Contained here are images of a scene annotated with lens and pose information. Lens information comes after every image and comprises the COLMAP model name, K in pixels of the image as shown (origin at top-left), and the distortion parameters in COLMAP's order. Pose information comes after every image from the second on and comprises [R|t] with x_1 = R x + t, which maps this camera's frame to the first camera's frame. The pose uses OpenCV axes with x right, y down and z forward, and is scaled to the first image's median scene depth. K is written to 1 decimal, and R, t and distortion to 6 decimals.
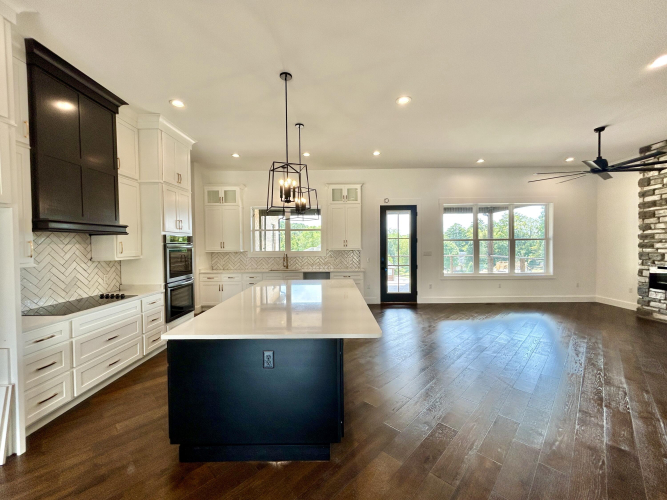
lens RADIAL K [[271.4, 0, 333.5], [0, 271.4, 250.0], [0, 0, 1]] dist [0.000242, 0.000185]
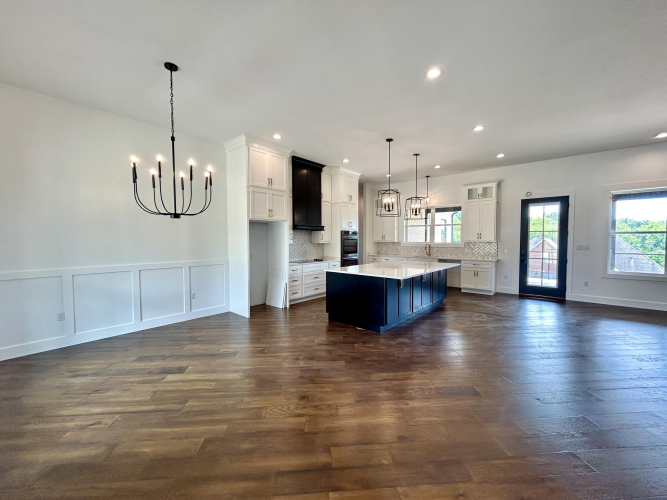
lens RADIAL K [[271.4, 0, 333.5], [0, 271.4, 250.0], [0, 0, 1]] dist [0.000242, 0.000185]
pose [[0.761602, 0.034737, -0.647114, 0.319151], [-0.021874, 0.999371, 0.027903, 0.015620], [0.647676, -0.007096, 0.761883, -0.263856]]
